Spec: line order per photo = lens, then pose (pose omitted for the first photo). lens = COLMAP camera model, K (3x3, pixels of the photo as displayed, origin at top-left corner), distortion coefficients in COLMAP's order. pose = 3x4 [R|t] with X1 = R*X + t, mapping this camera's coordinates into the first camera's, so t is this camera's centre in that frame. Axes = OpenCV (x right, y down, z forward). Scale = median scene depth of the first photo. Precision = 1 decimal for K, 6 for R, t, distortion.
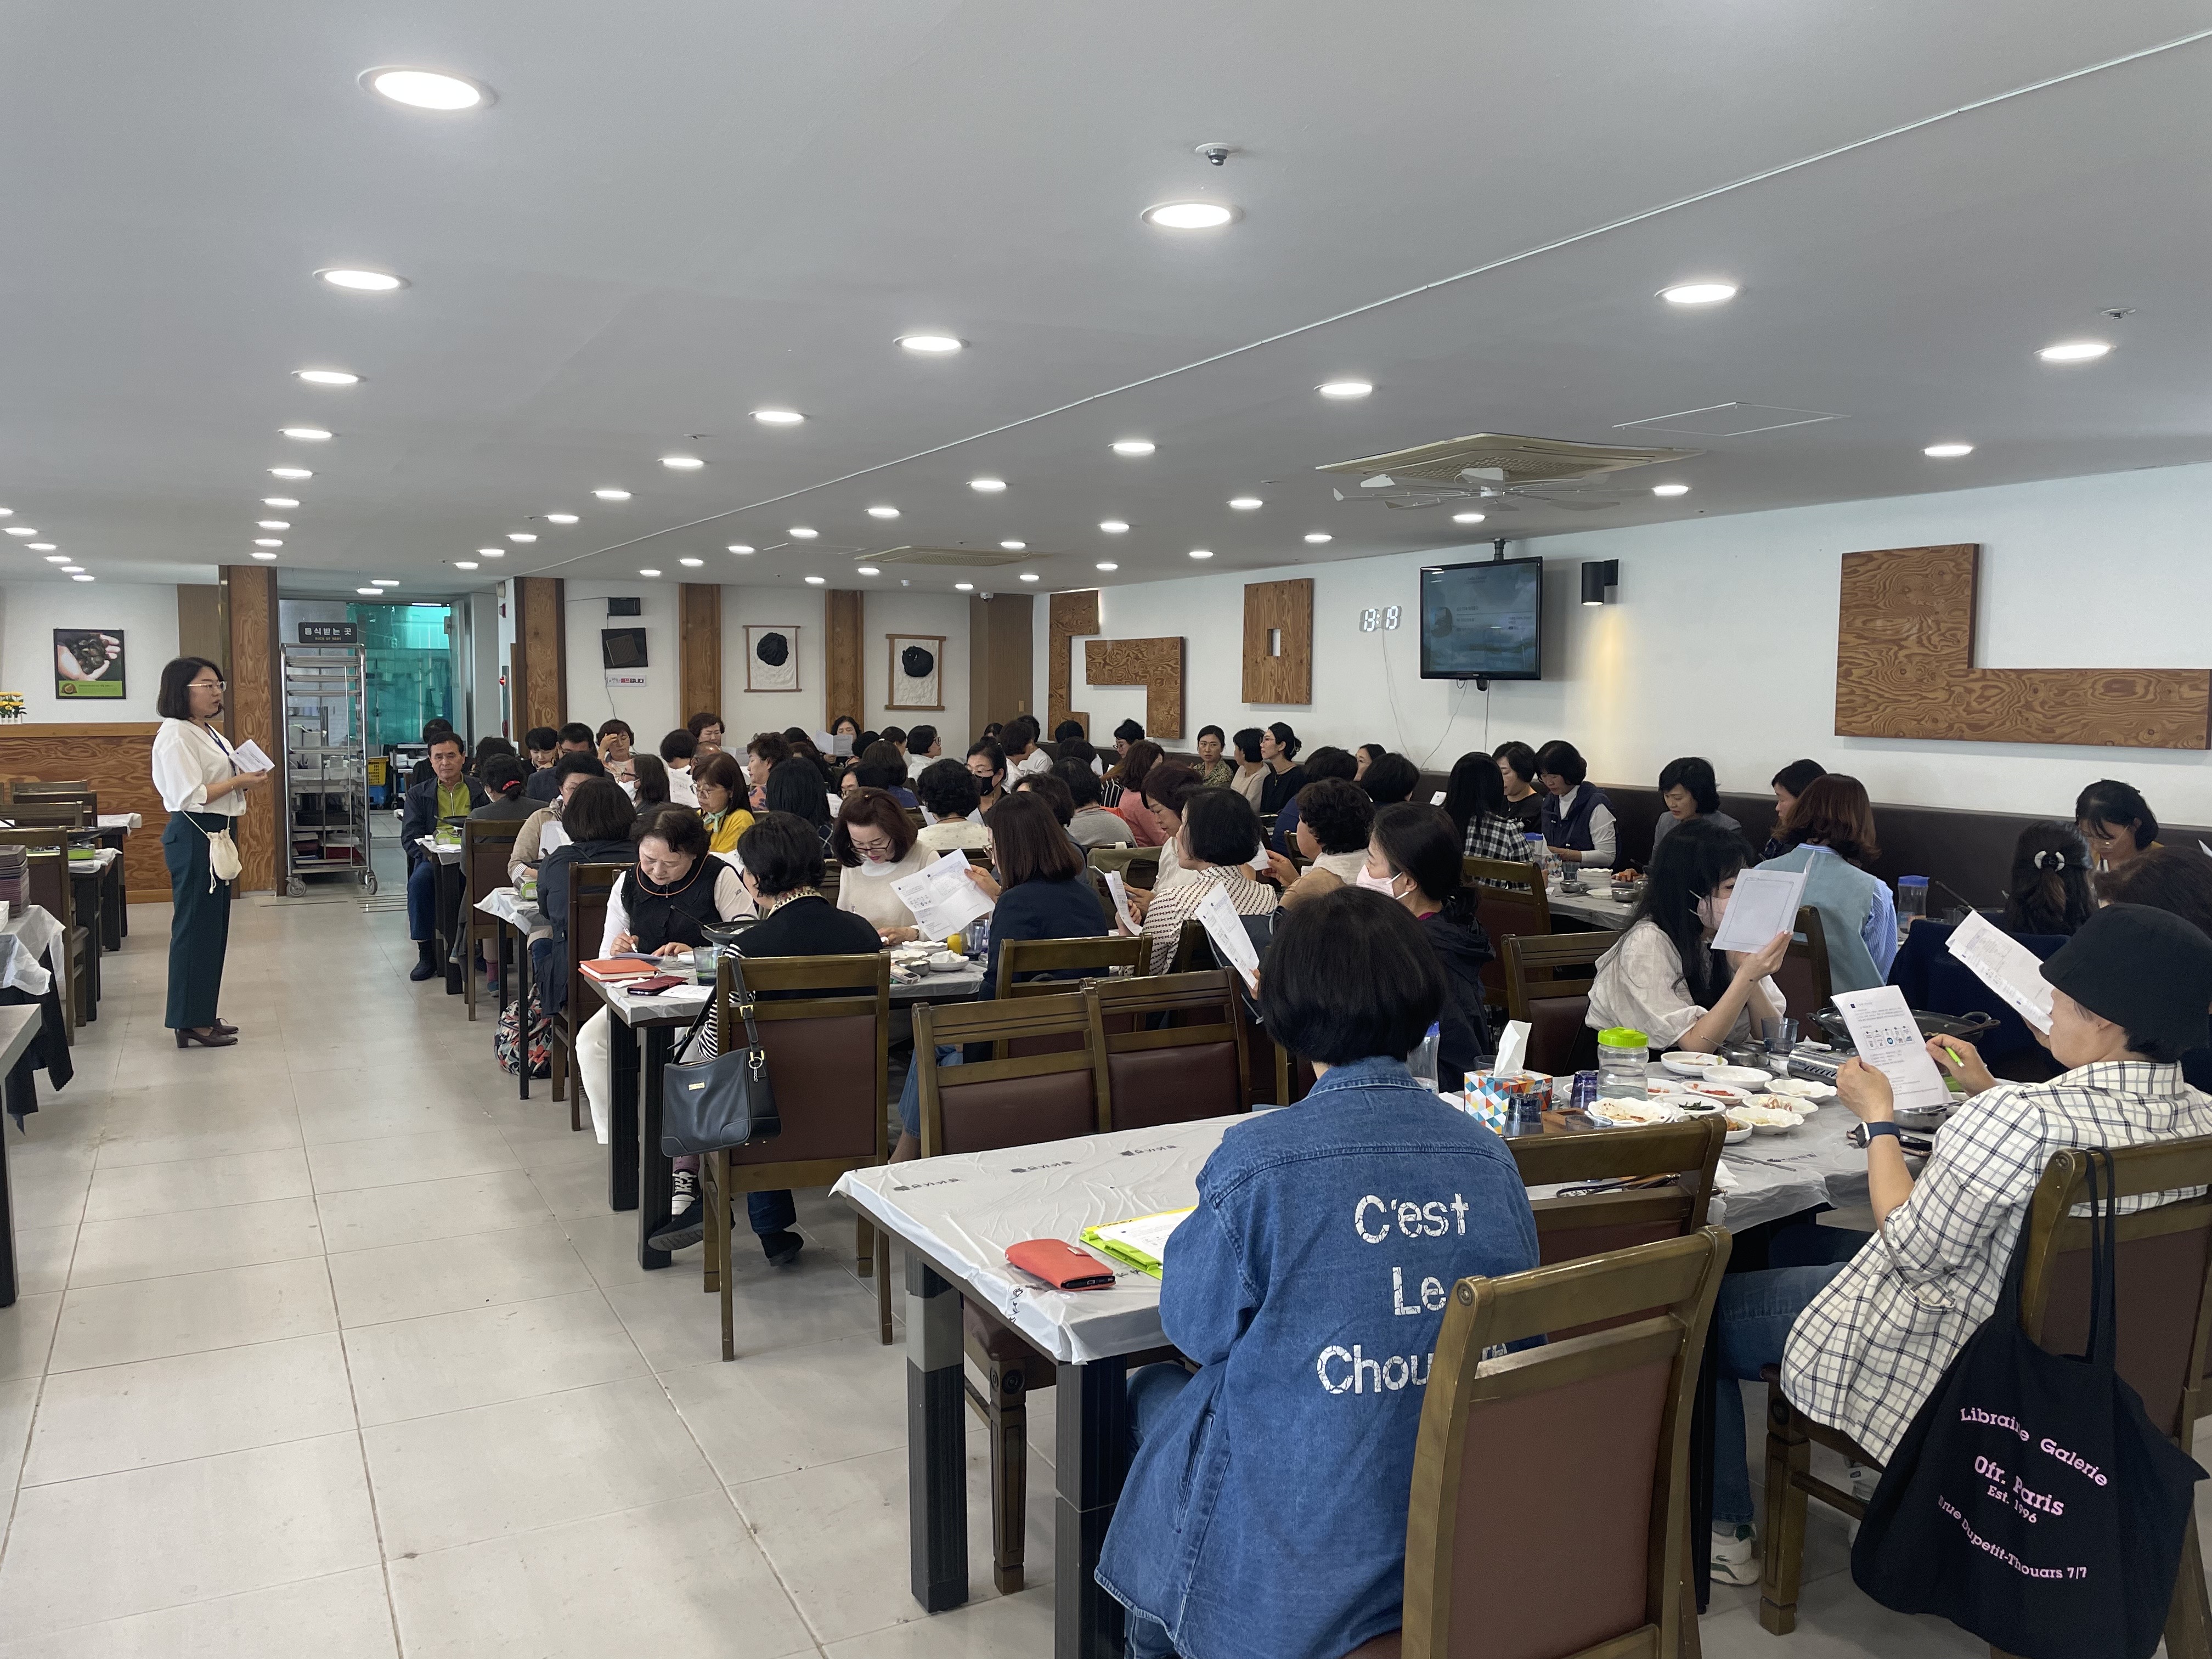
lens RADIAL K [[1666.3, 0, 1106.0], [0, 1666.3, 829.5], [0, 0, 1]] dist [0.001003, -0.000063]
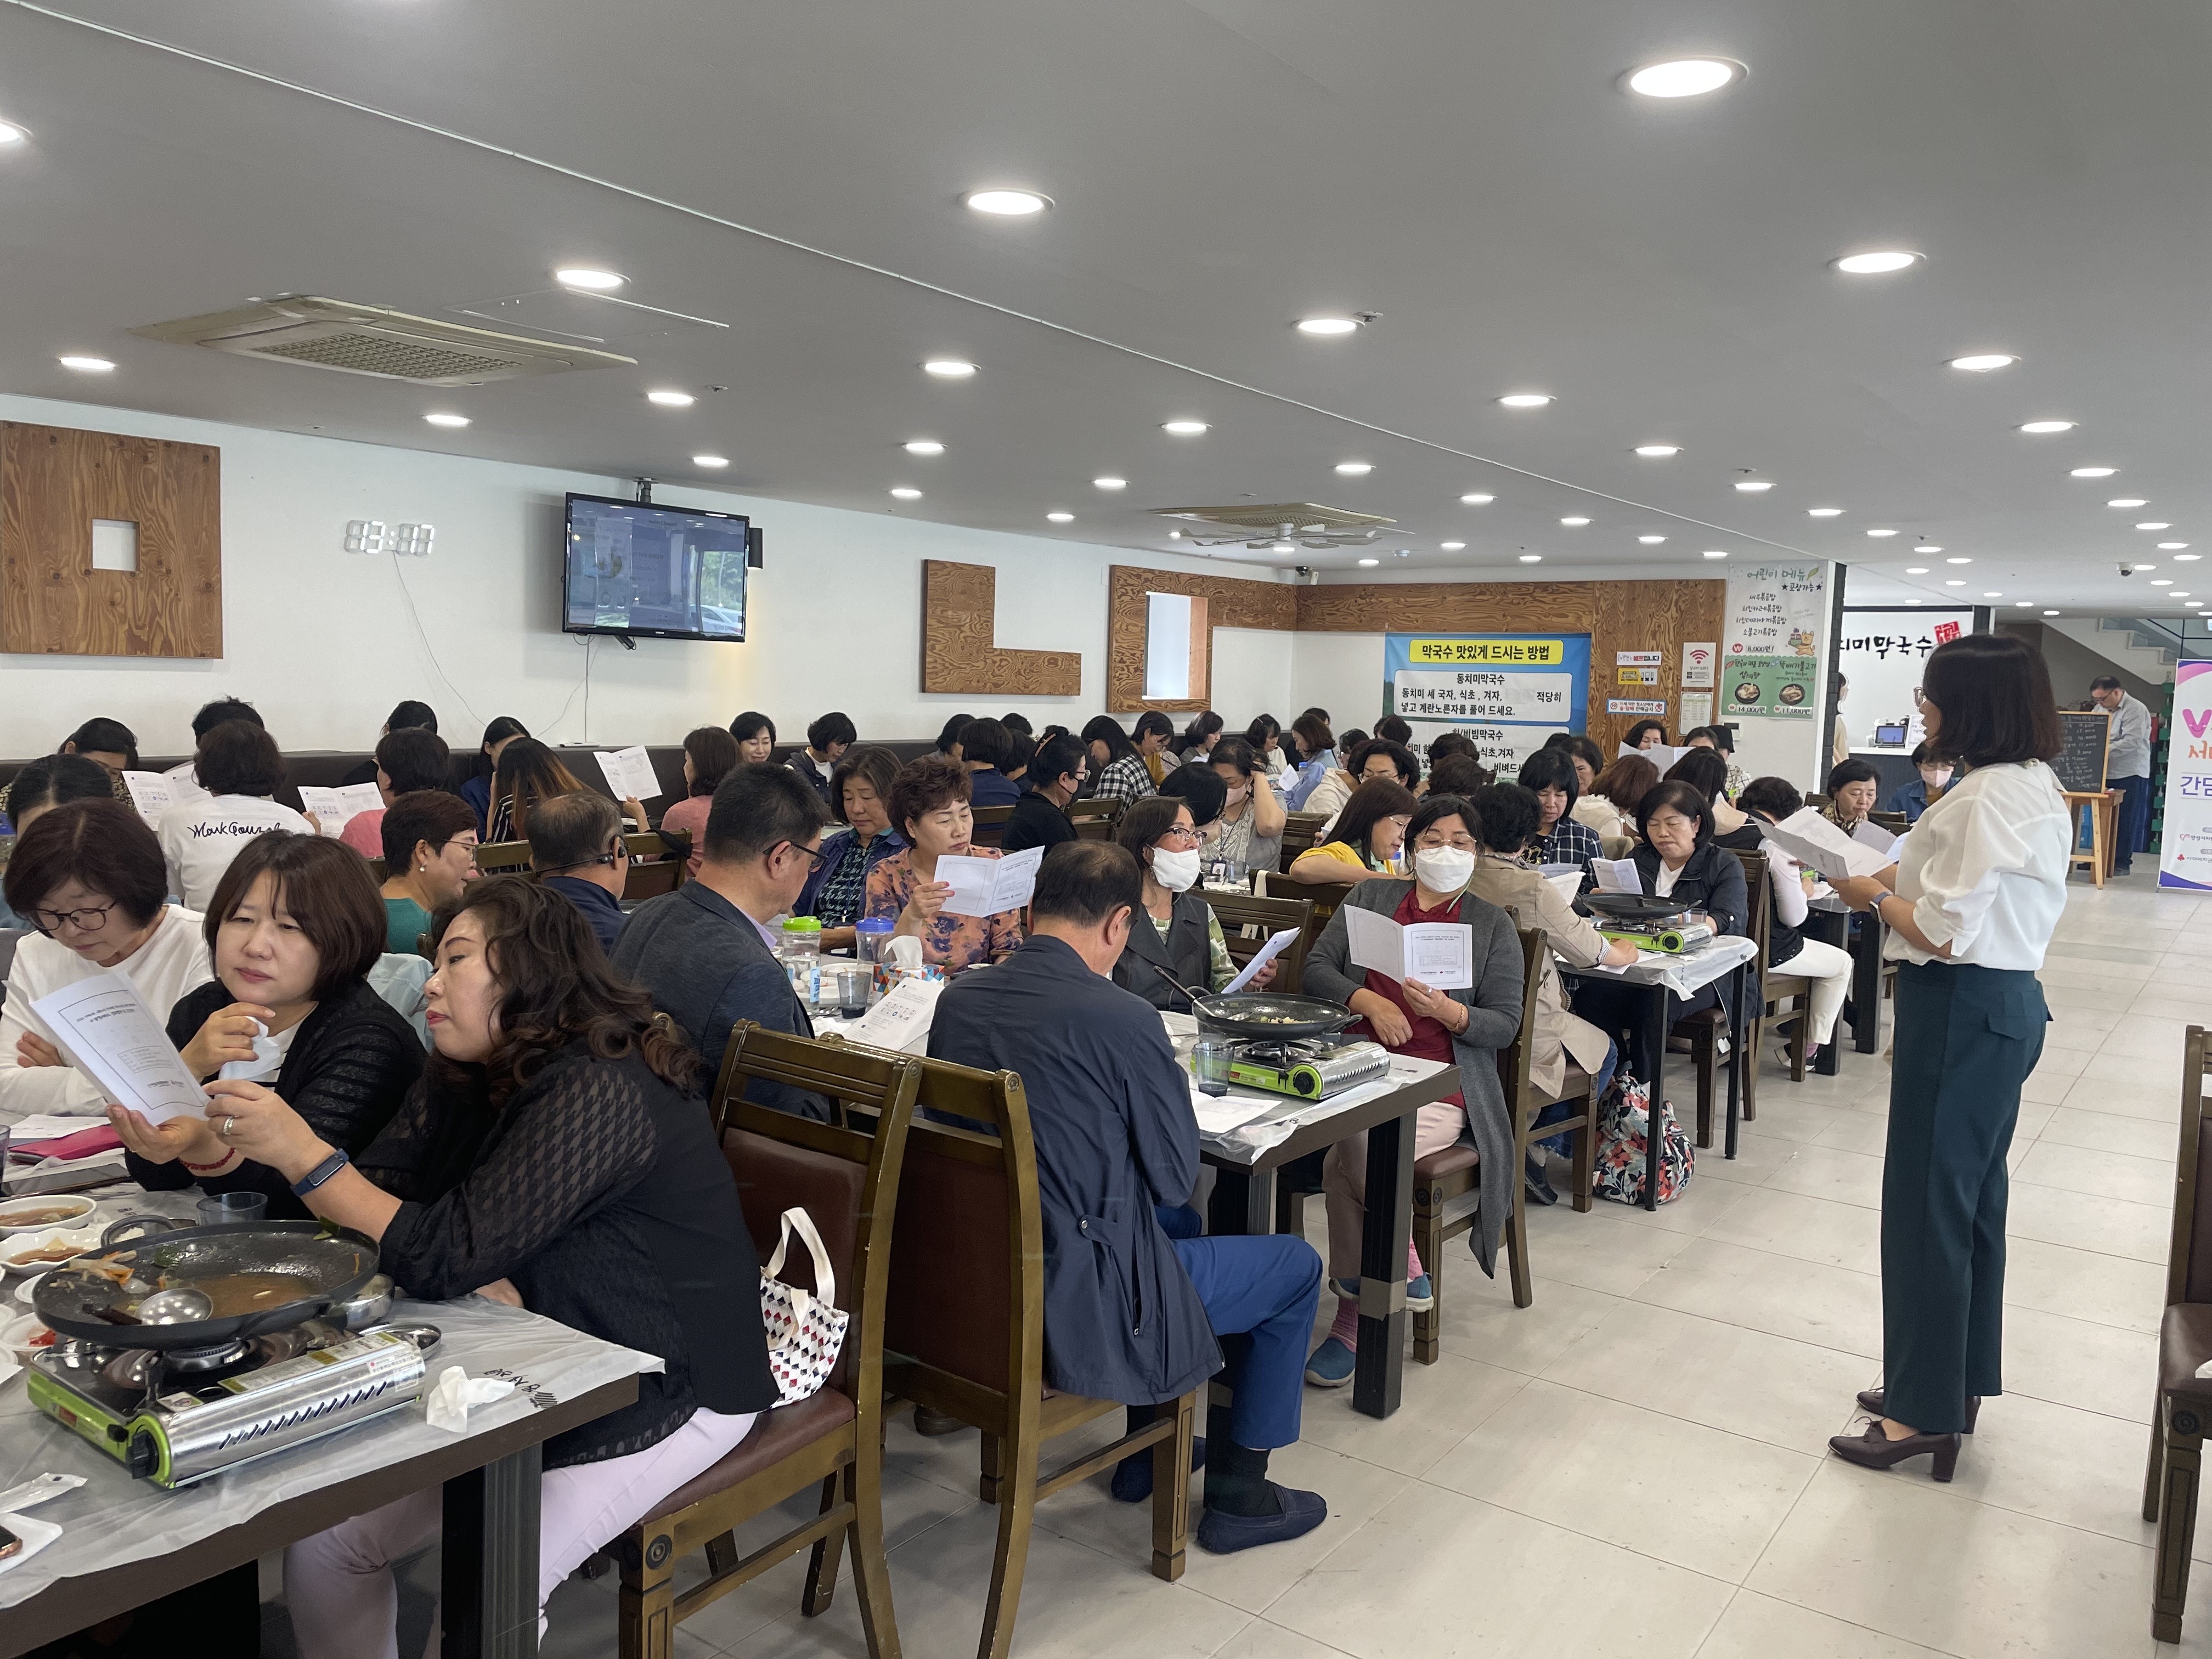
lens RADIAL K [[1666.3, 0, 1106.0], [0, 1666.3, 829.5], [0, 0, 1]] dist [0.001003, -0.000063]
pose [[-0.432007, -0.094526, 0.896903, -0.923295], [0.048327, 0.990637, 0.127682, -0.120439], [-0.900575, 0.098504, -0.423394, 1.561015]]
